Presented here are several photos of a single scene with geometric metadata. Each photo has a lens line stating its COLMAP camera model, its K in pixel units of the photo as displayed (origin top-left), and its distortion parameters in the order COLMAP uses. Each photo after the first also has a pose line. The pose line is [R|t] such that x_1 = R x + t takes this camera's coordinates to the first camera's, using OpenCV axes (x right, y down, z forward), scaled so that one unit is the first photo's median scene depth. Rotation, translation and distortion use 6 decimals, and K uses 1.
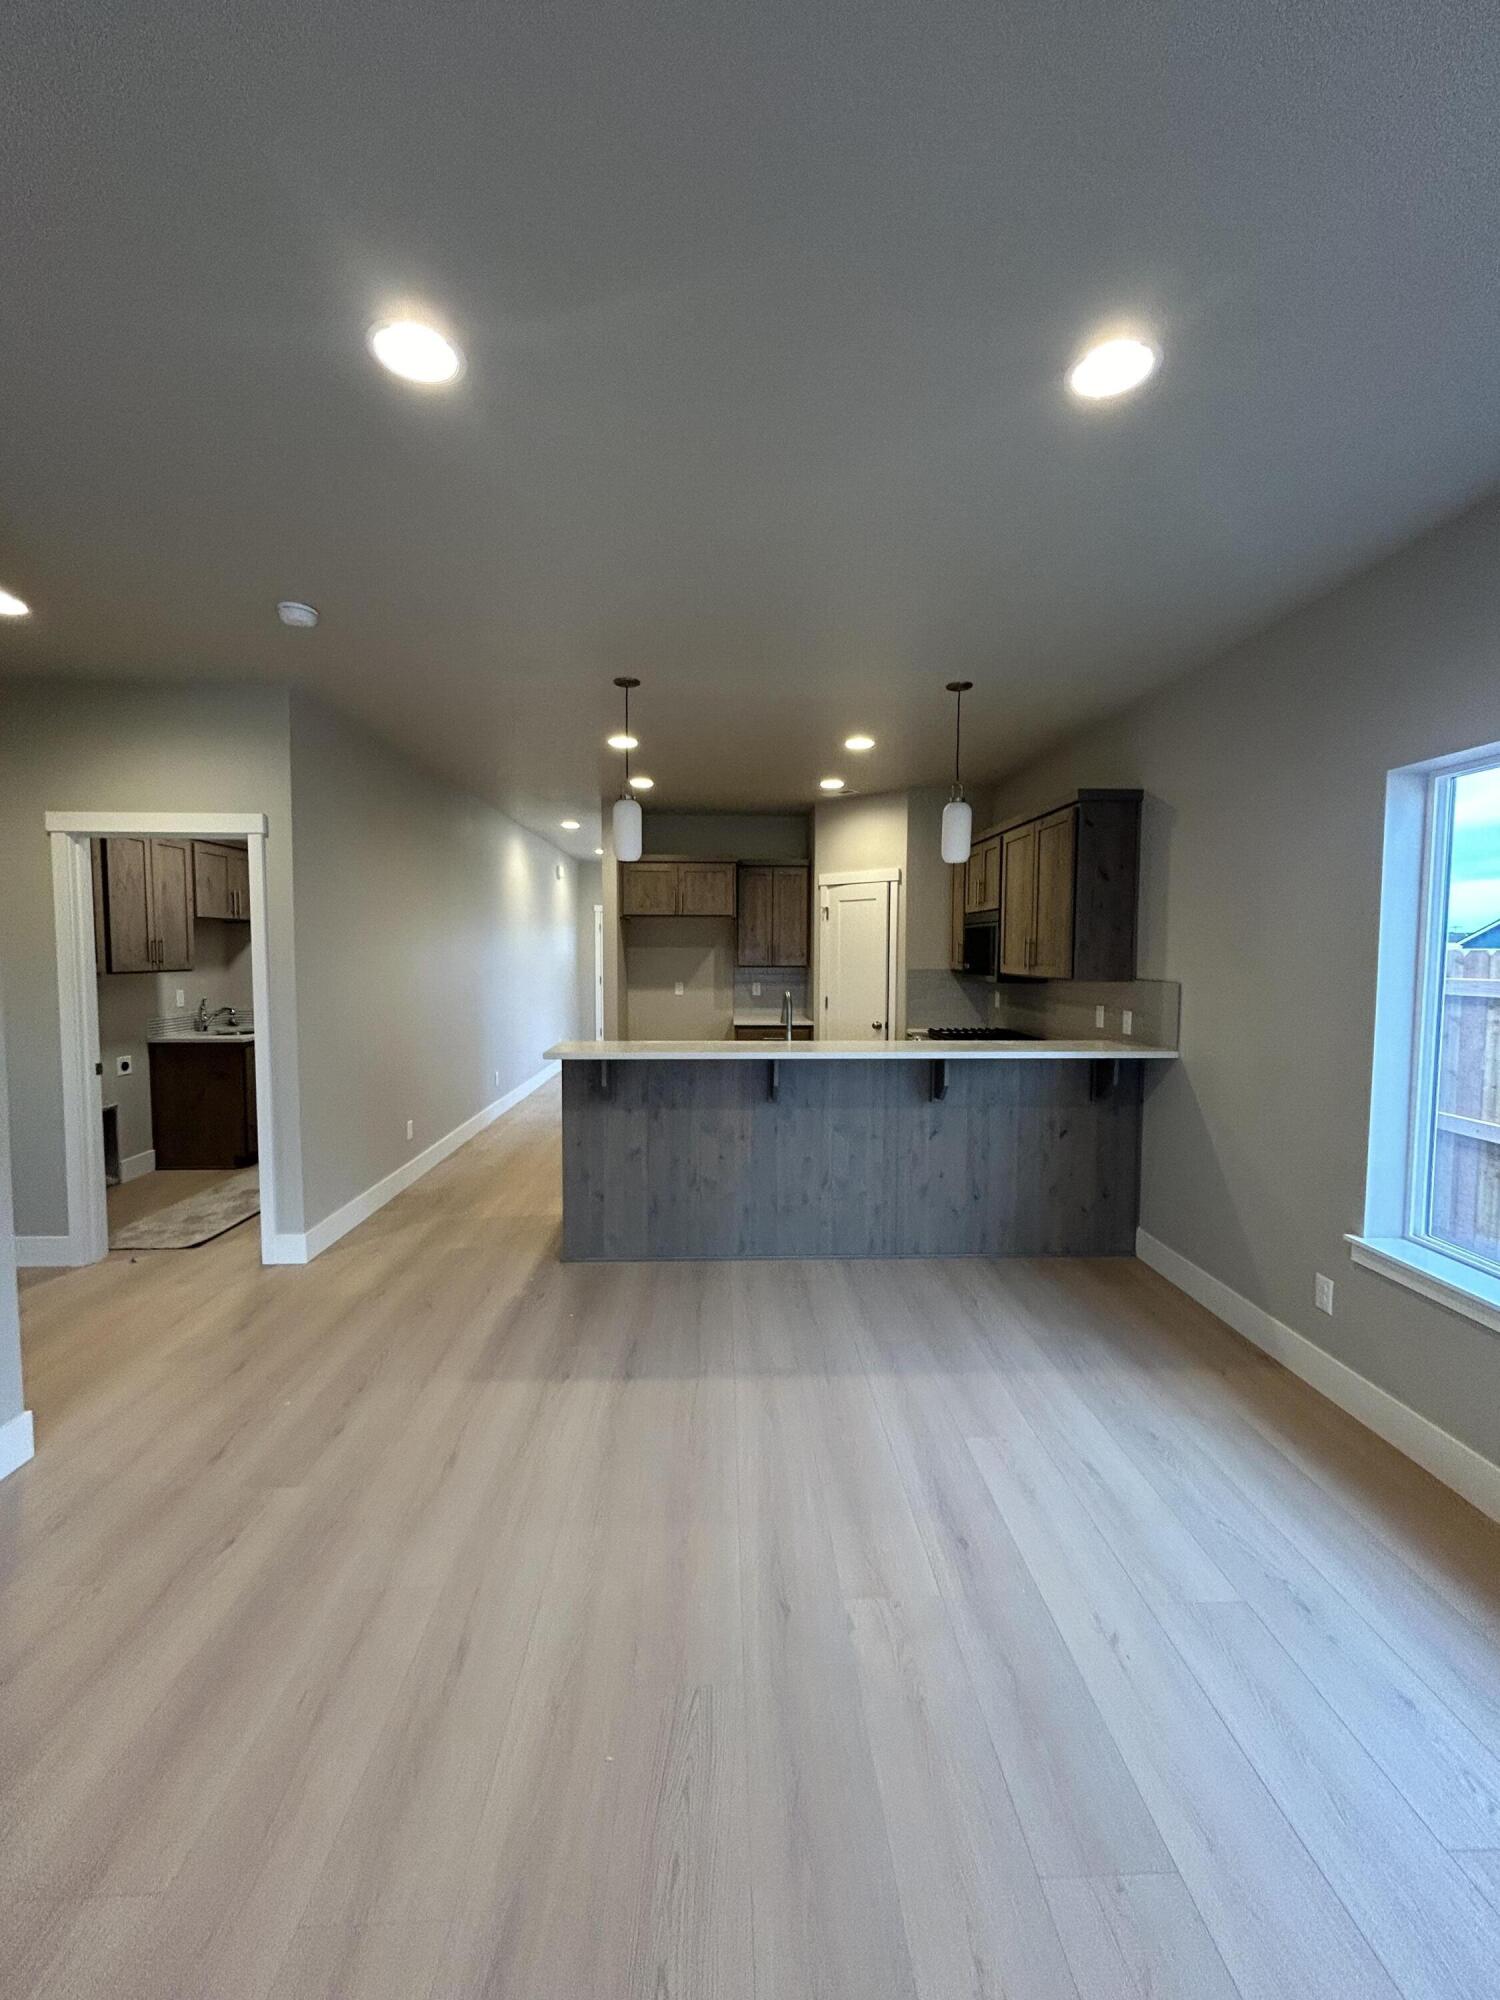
lens RADIAL K [[801.7, 0, 753.8], [0, 801.7, 997.3], [0, 0, 1]] dist [-0.002809, -0.000267]
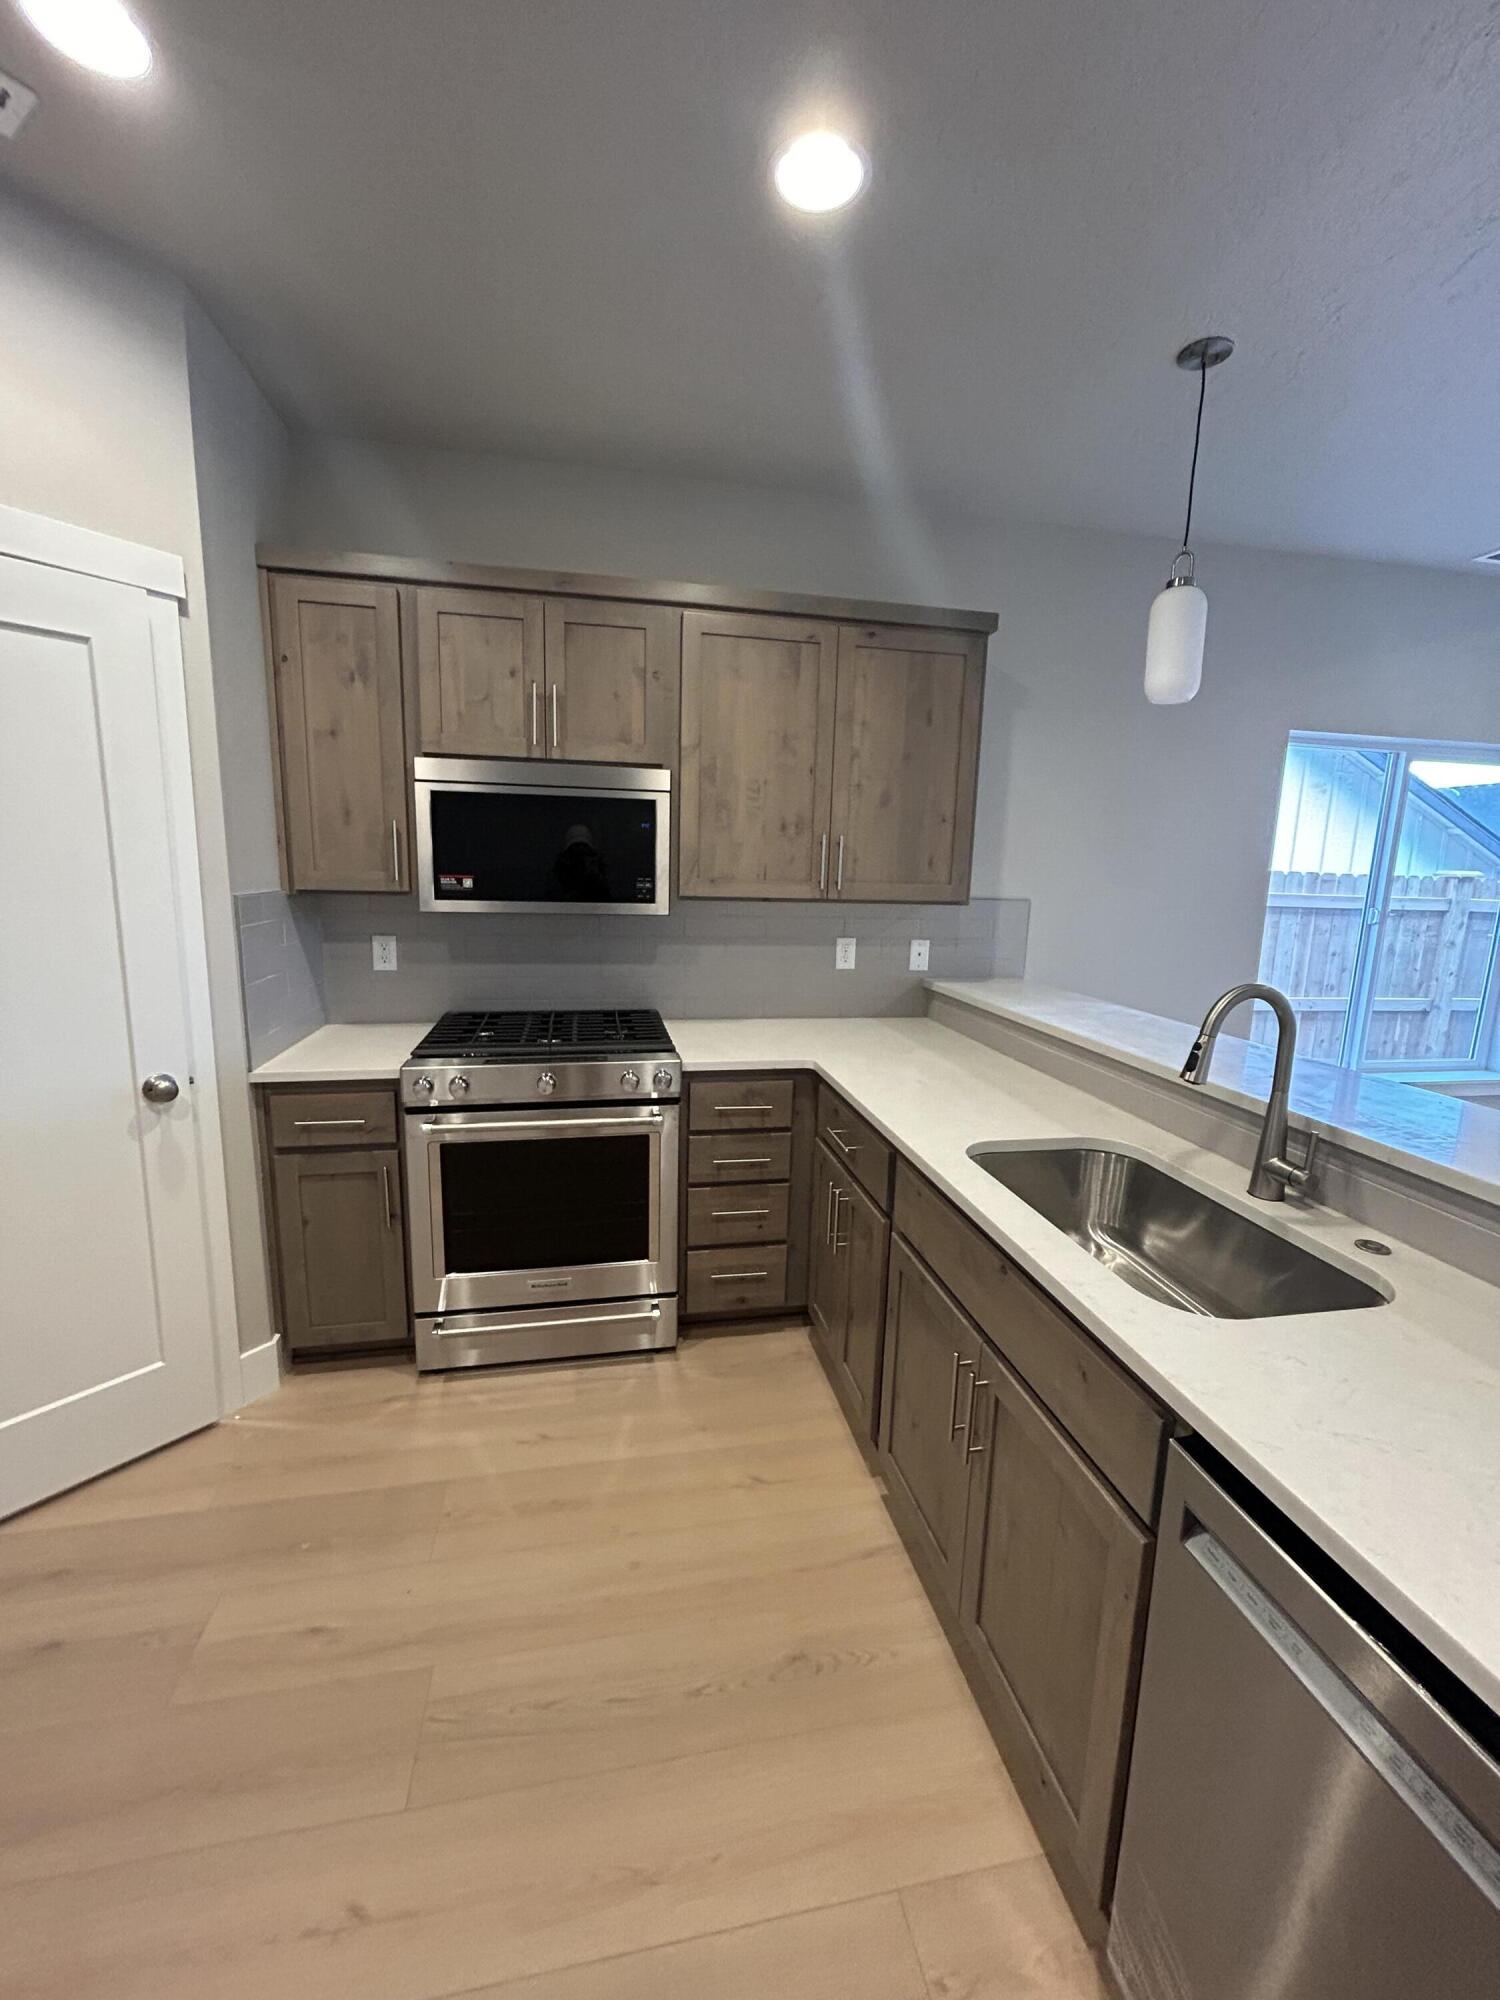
lens RADIAL K [[801.7, 0, 750.3], [0, 801.7, 1001.4], [0, 0, 1]] dist [-0.002809, -0.000267]
pose [[-0.154068, -0.174504, 0.972528, -0.236950], [0.033384, 0.982799, 0.181635, -0.063425], [-0.987496, 0.060451, -0.145592, 1.173388]]
